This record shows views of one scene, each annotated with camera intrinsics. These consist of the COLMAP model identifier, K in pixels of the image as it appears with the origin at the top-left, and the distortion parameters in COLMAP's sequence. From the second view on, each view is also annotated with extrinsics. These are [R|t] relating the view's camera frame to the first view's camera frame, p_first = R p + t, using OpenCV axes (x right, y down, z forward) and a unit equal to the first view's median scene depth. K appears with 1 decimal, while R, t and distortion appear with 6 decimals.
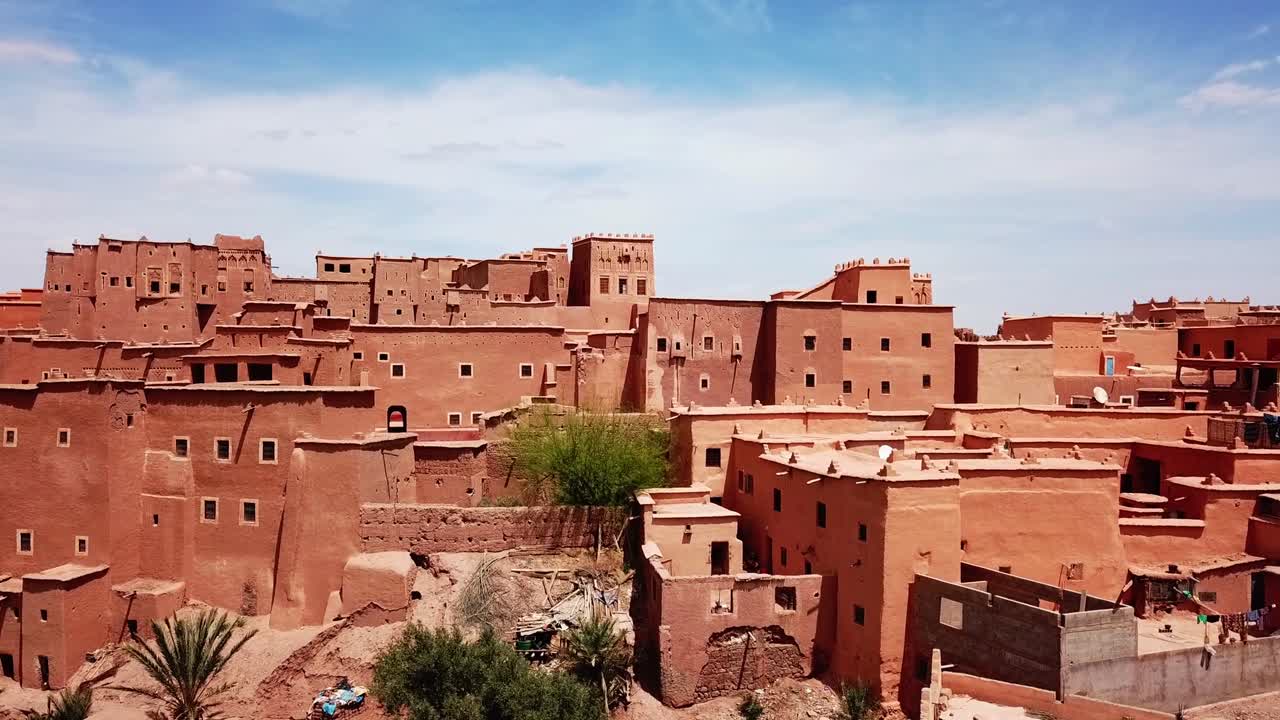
lens RADIAL K [[987.7, 0, 640.0], [0, 987.7, 360.0], [0, 0, 1]] dist [0.020277, -0.008307]
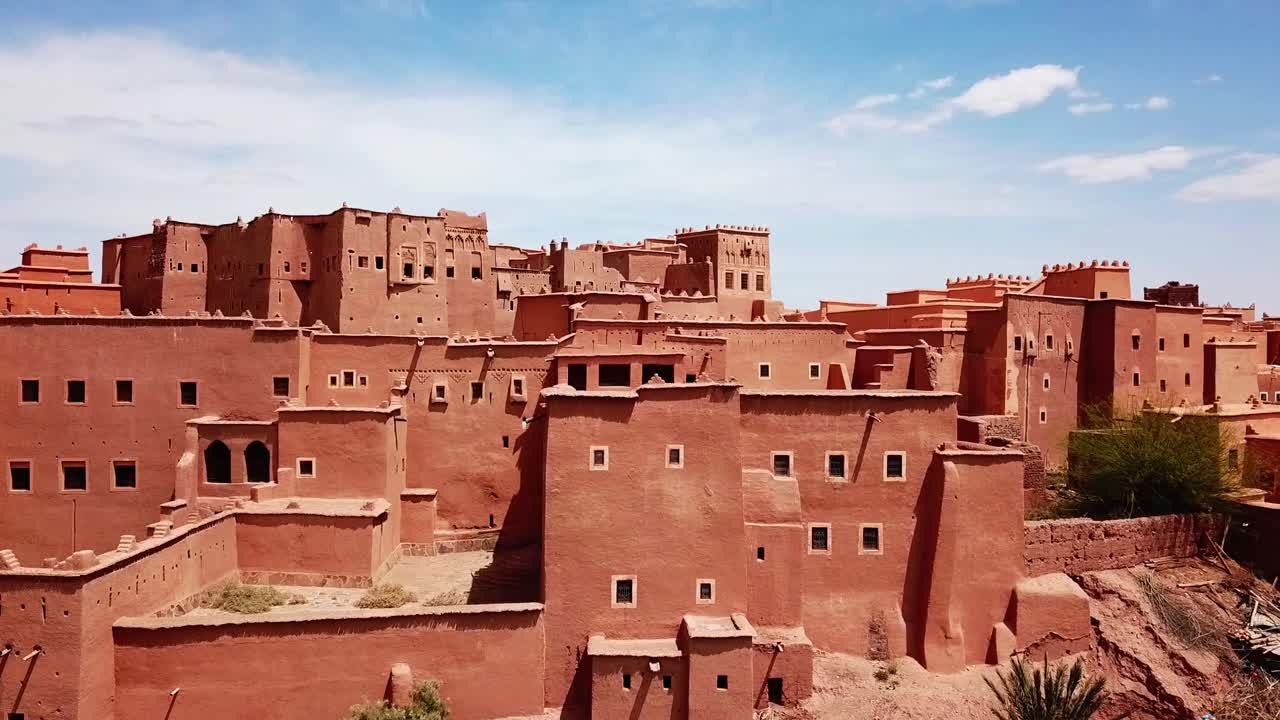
lens RADIAL K [[1000.4, 0, 640.0], [0, 1000.4, 360.0], [0, 0, 1]] dist [0.049420, -0.096333]
pose [[0.951925, -0.000723, 0.306331, -0.657320], [0.000573, 1.000000, 0.000581, -0.000273], [-0.306331, -0.000377, 0.951925, 0.186127]]
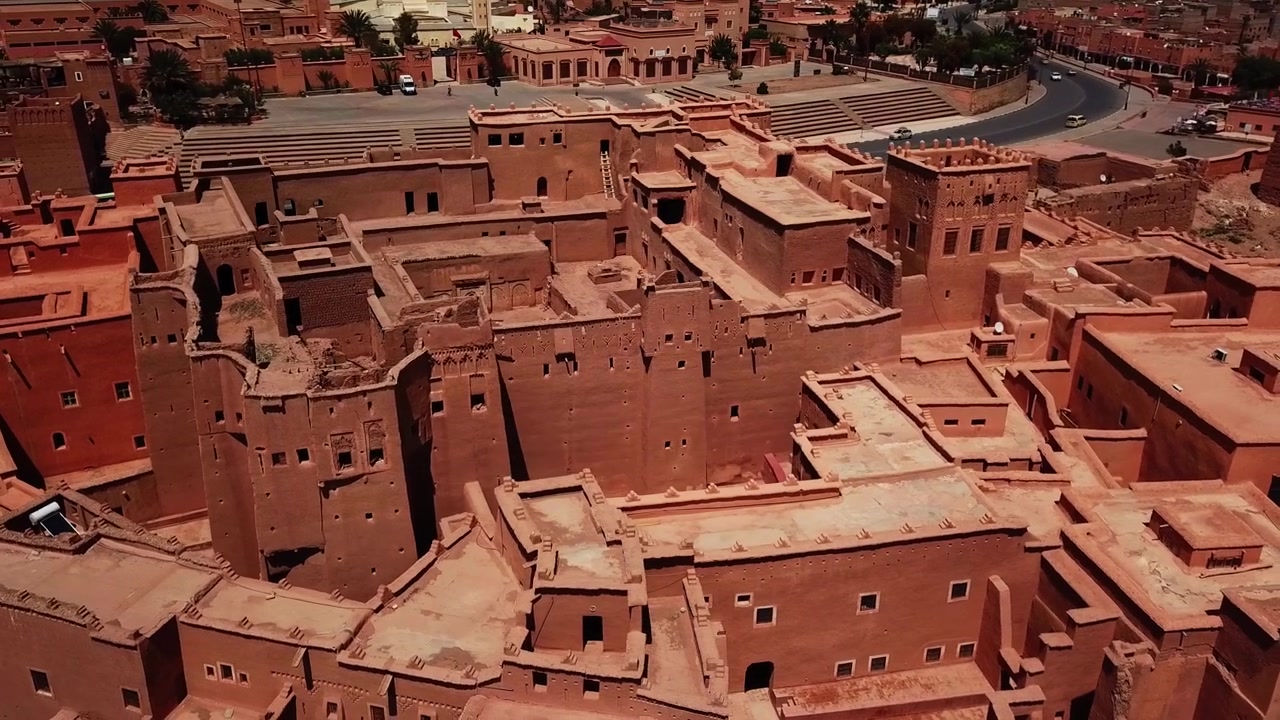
lens RADIAL K [[1000.4, 0, 640.0], [0, 1000.4, 360.0], [0, 0, 1]] dist [0.049420, -0.096333]
pose [[0.999114, 0.016906, -0.038548, -0.342103], [-0.000151, 0.917230, 0.398359, -0.429710], [0.042092, -0.398000, 0.916419, 0.567602]]
